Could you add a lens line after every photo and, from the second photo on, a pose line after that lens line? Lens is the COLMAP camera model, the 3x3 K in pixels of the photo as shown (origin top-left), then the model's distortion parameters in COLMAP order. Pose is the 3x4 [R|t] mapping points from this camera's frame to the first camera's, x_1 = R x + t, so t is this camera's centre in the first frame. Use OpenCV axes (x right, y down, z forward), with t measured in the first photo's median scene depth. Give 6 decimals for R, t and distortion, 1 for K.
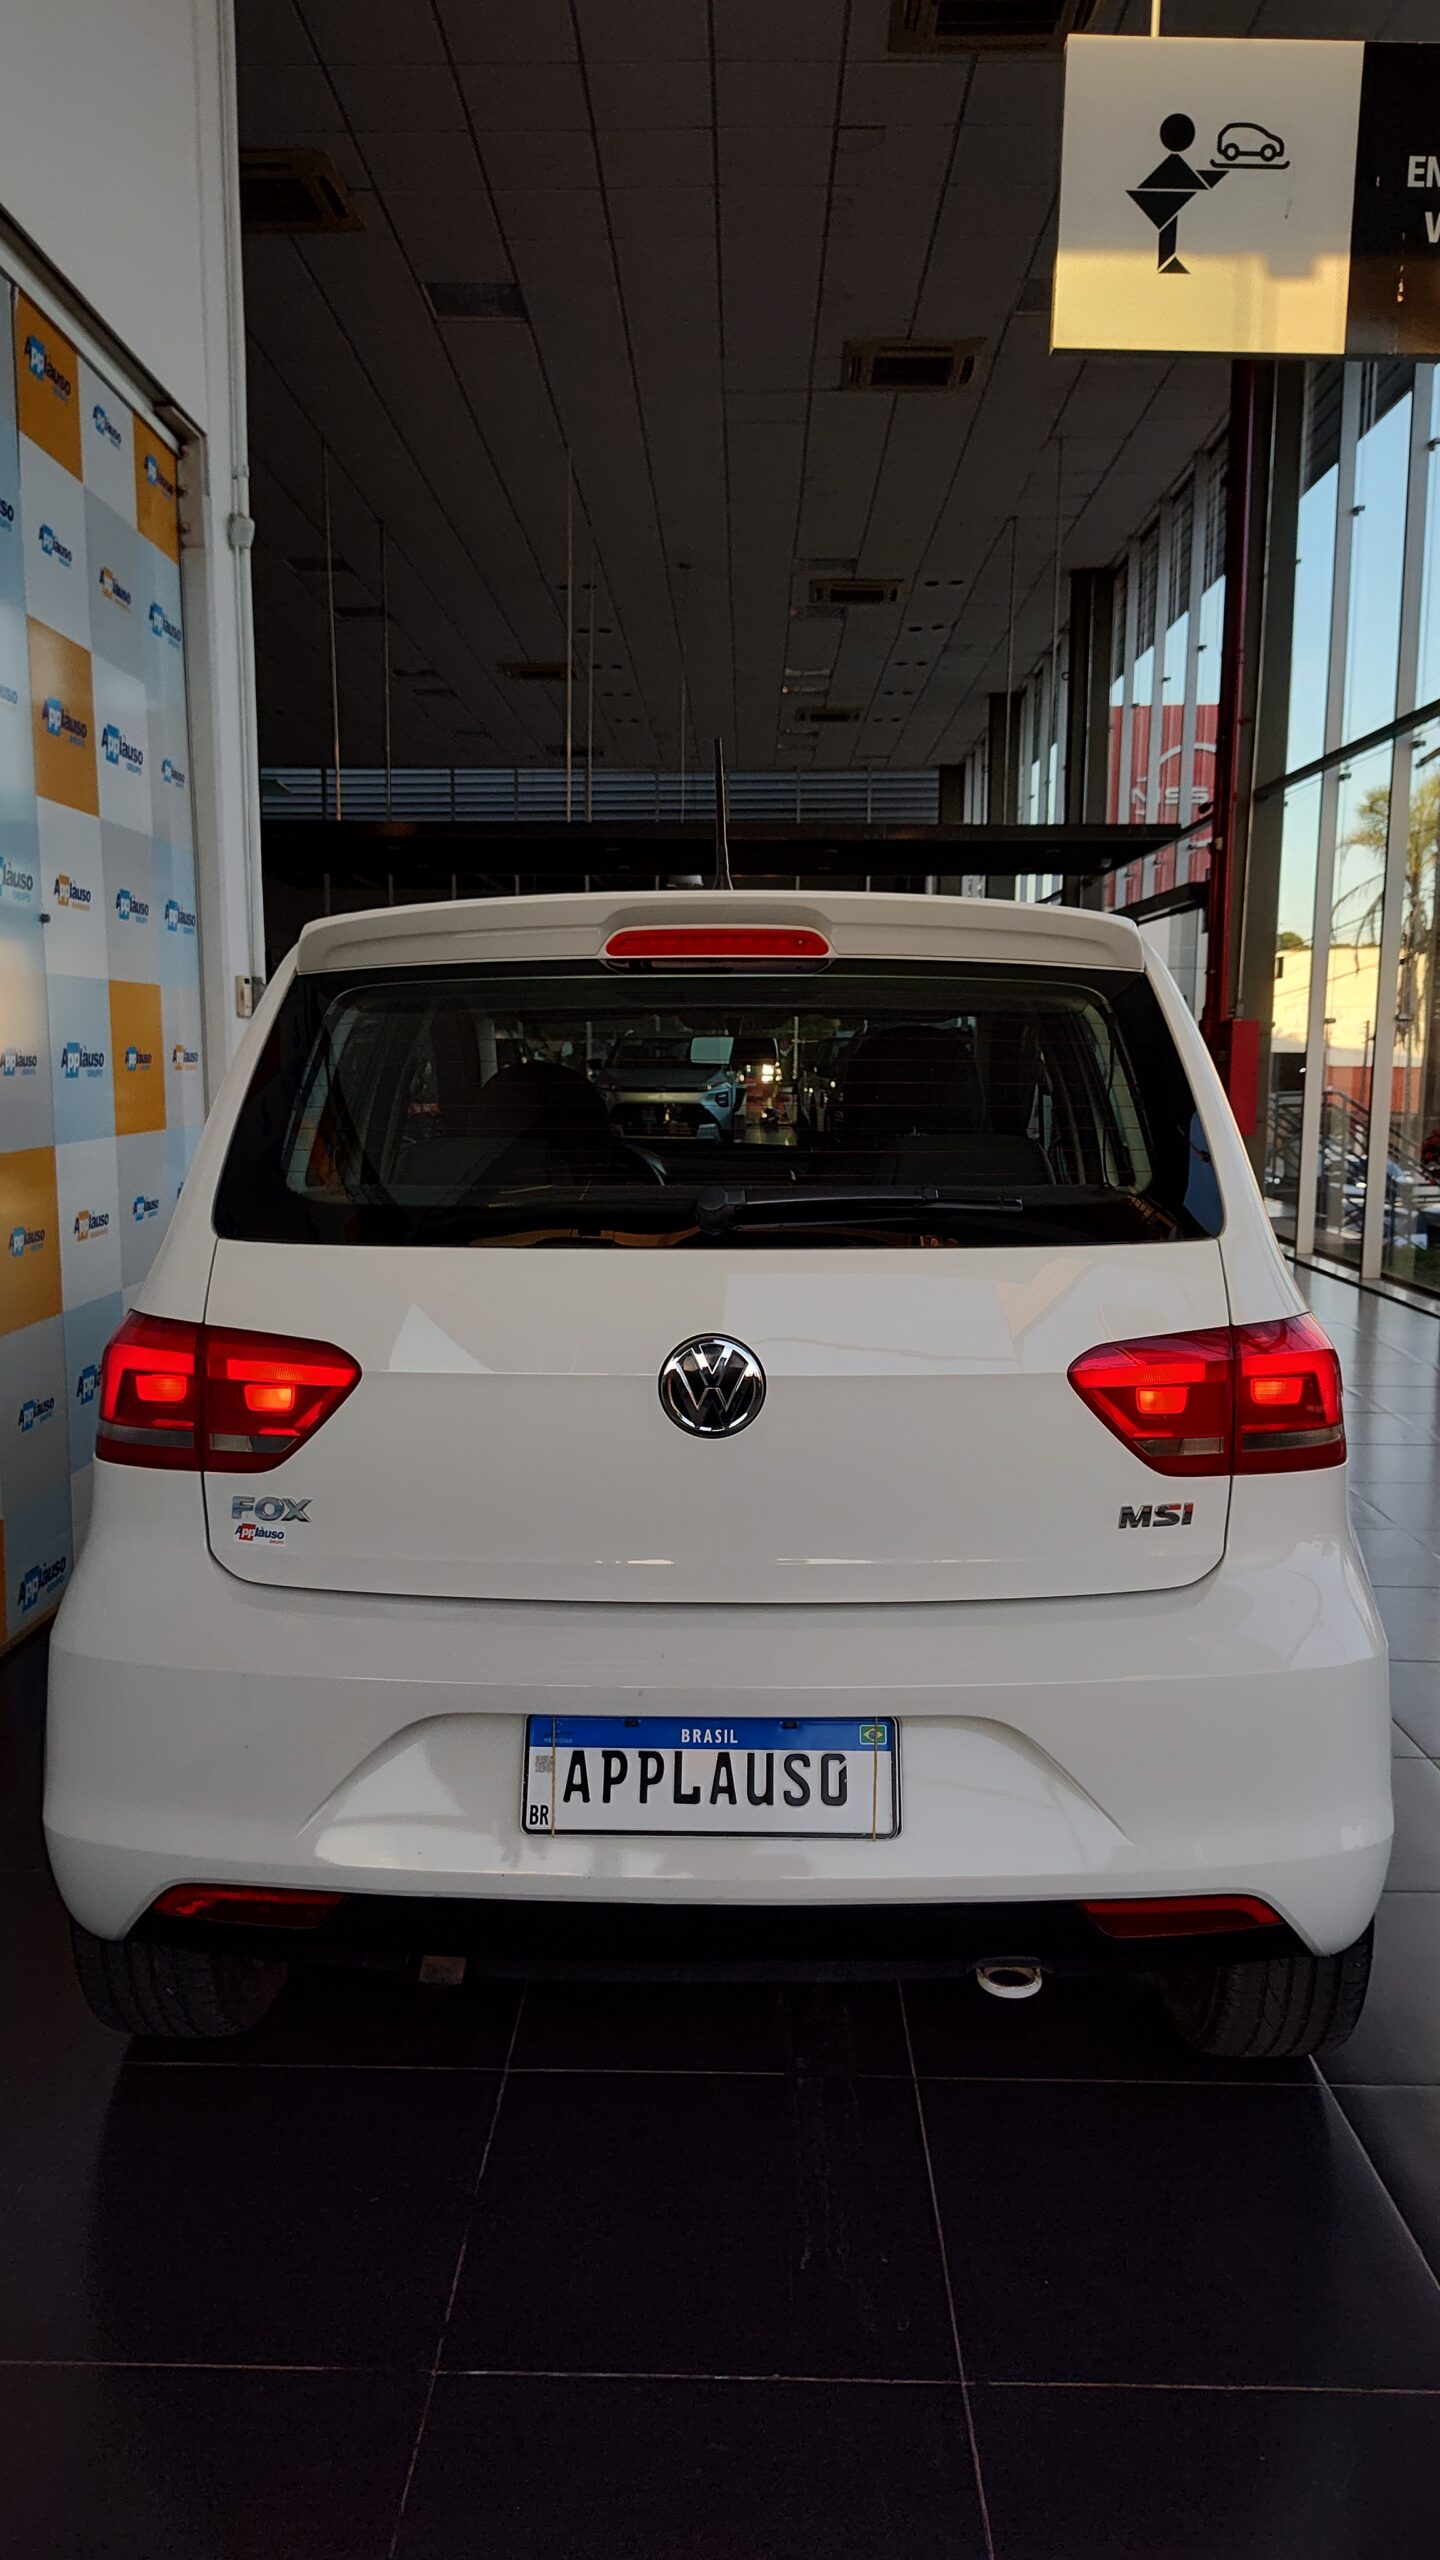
lens RADIAL K [[1762.5, 0, 720.0], [0, 1762.5, 1280.0], [0, 0, 1]] dist [0.038465, -0.037540]
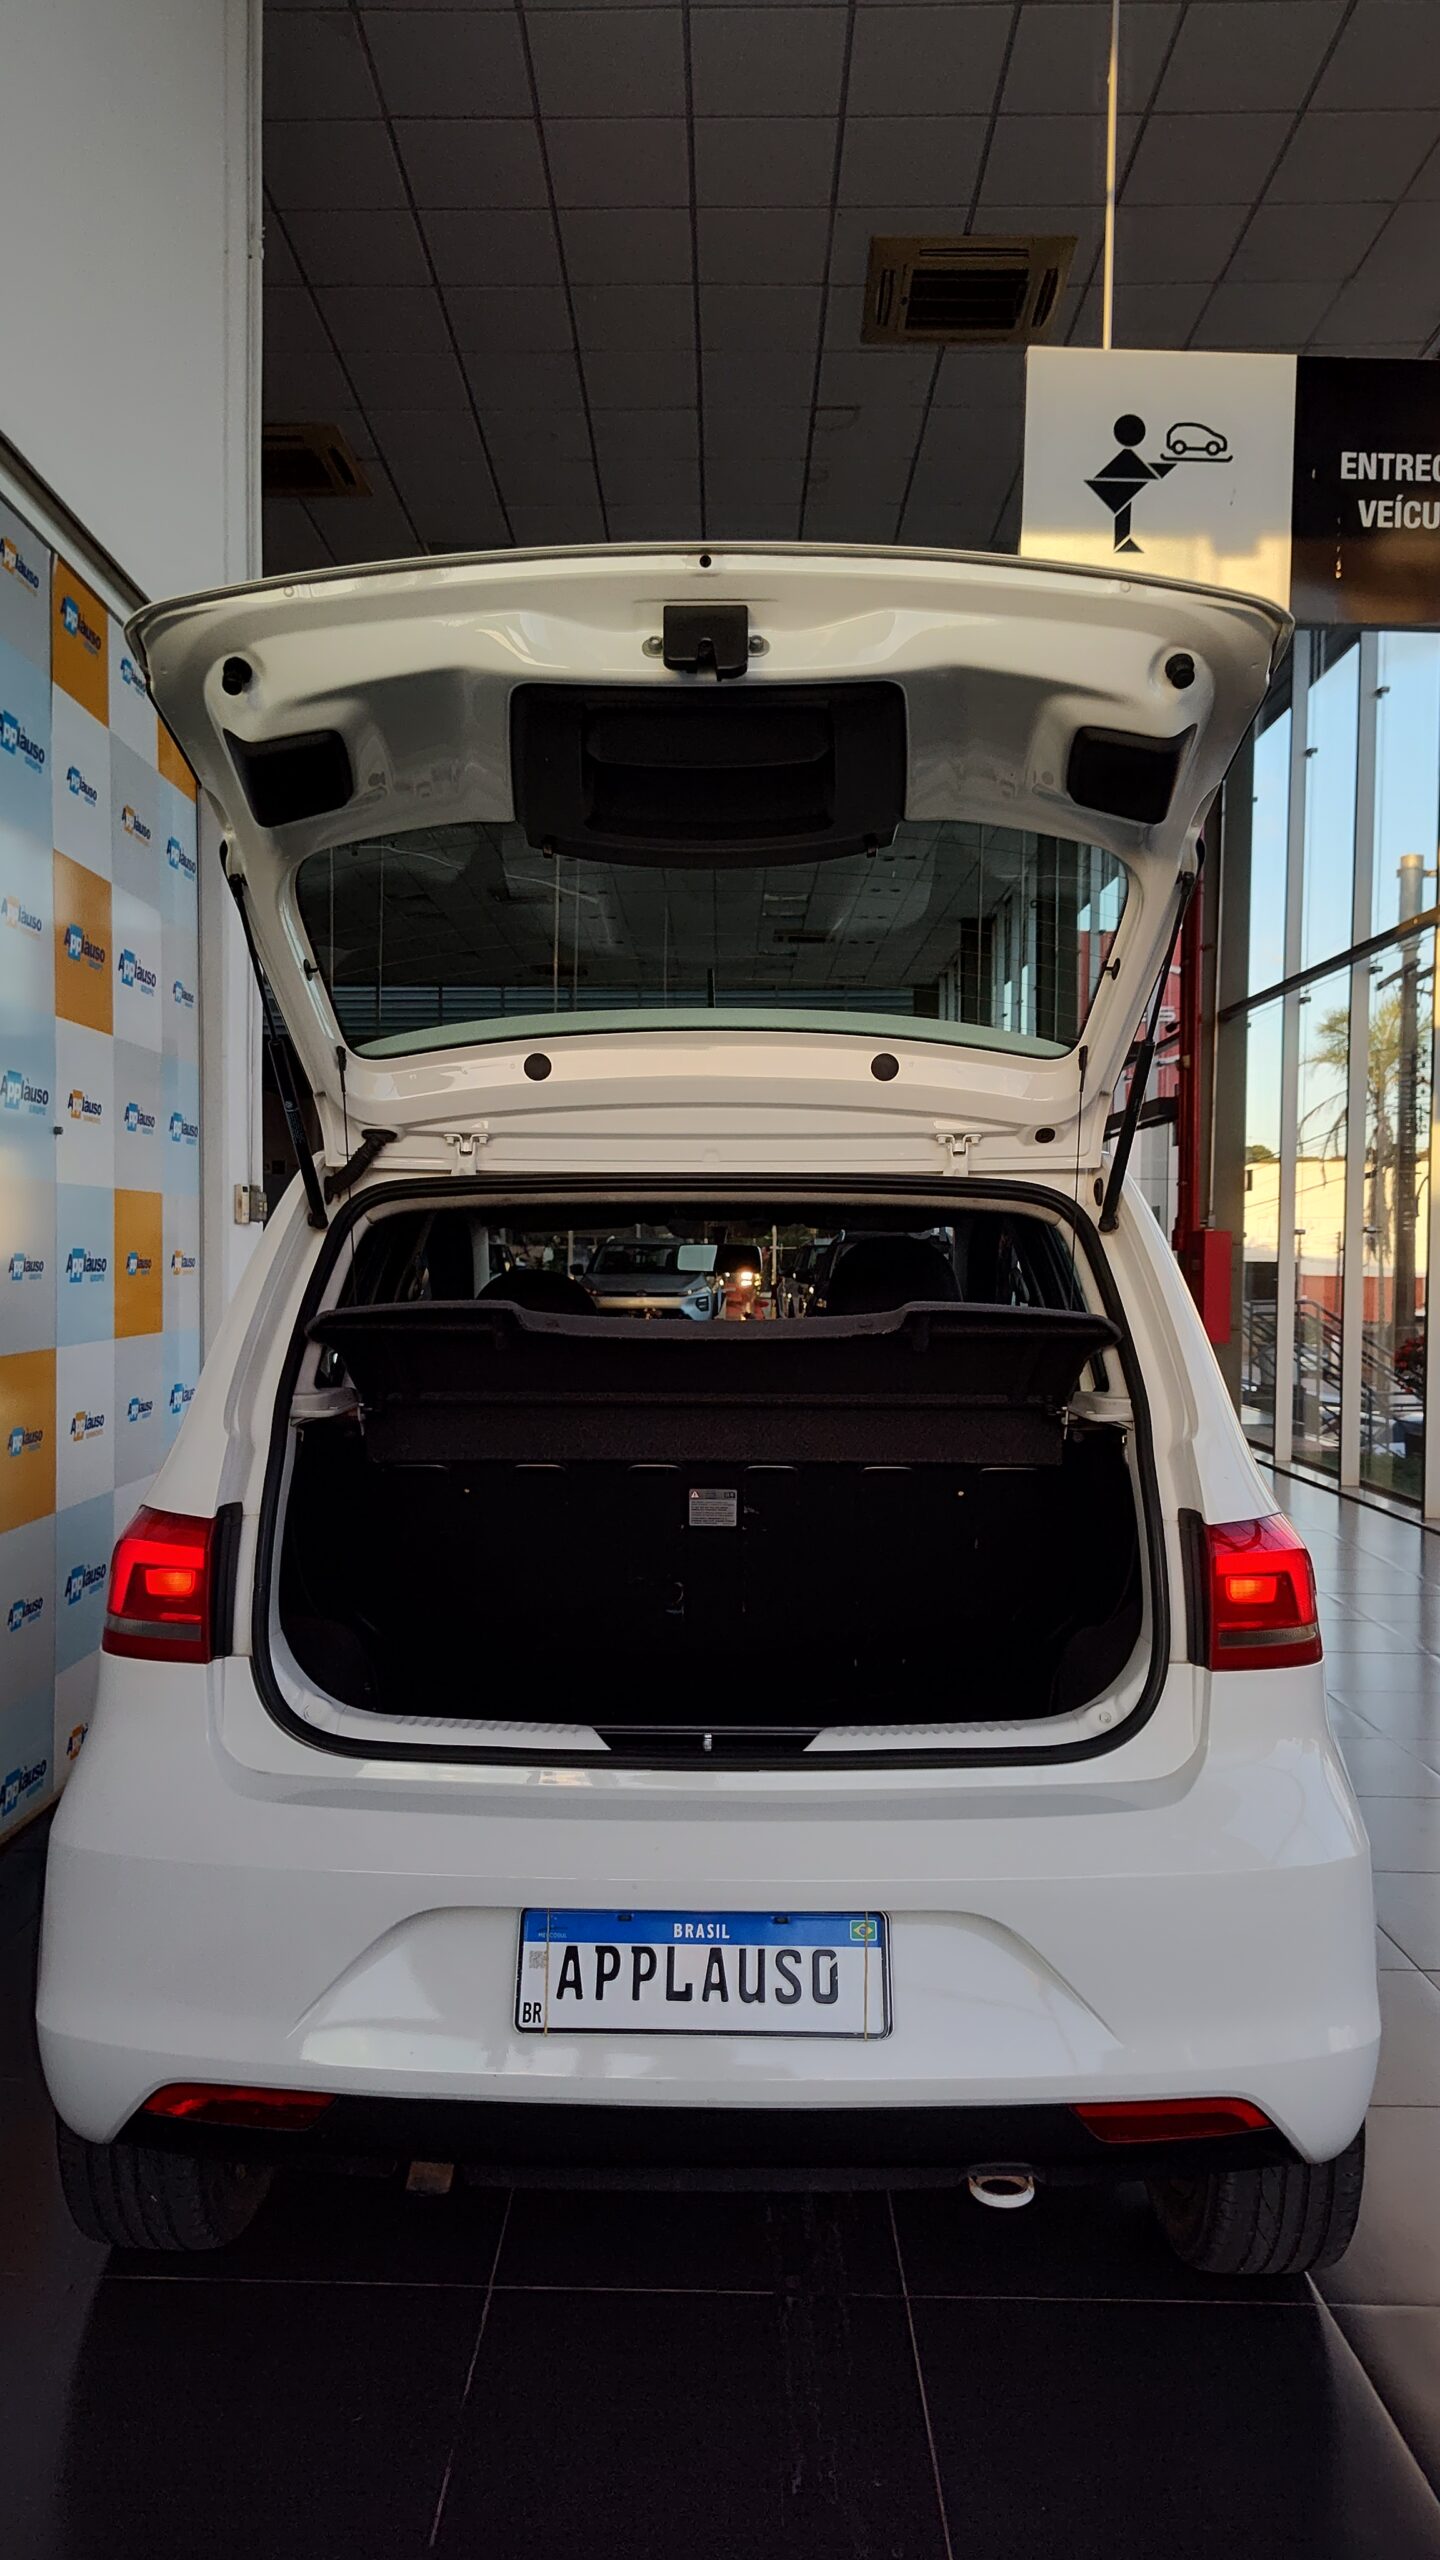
lens RADIAL K [[1751.7, 0, 693.4], [0, 1751.7, 1293.8], [0, 0, 1]] dist [0.084027, -0.131582]
pose [[0.999986, 0.004189, -0.003108, -0.005696], [-0.004501, 0.994123, -0.108164, 0.002744], [0.002637, 0.108177, 0.994128, -0.029214]]
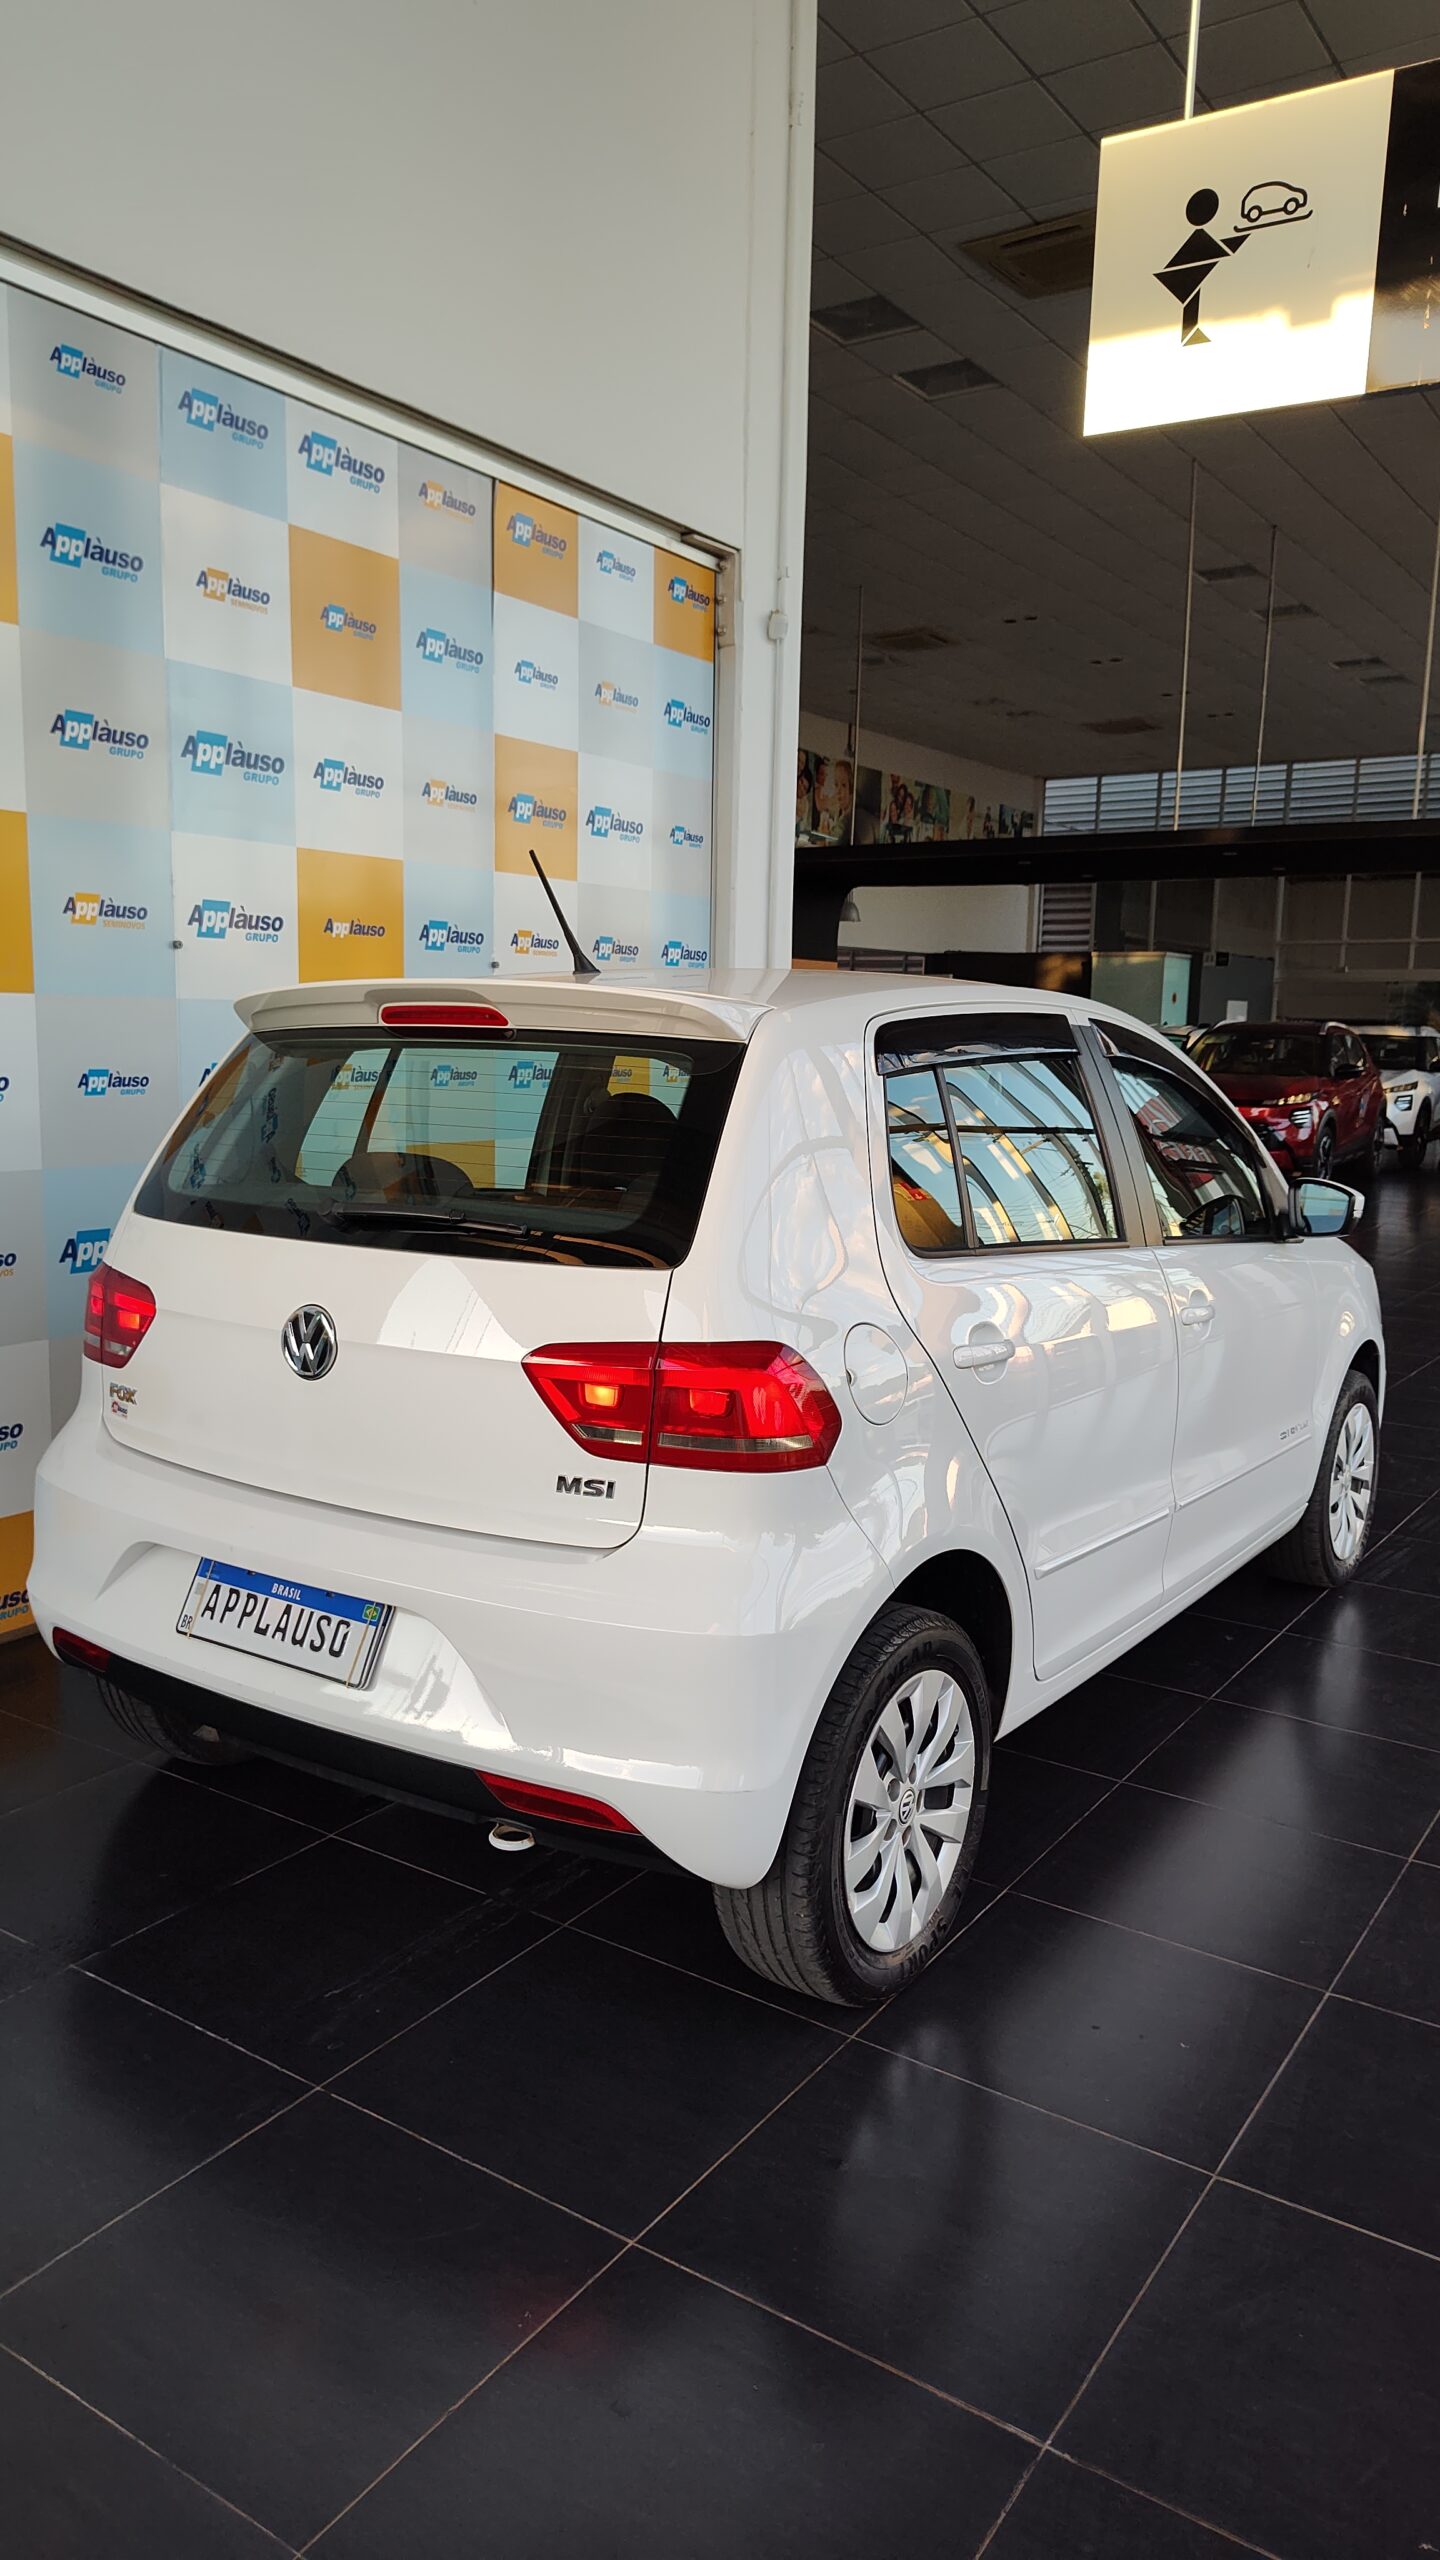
lens RADIAL K [[1762.5, 0, 720.0], [0, 1762.5, 1280.0], [0, 0, 1]] dist [0.038465, -0.037540]
pose [[0.839045, 0.090723, -0.536444, 0.631620], [-0.089083, 0.995601, 0.029042, -0.035713], [0.536719, 0.023421, 0.843436, 0.002549]]
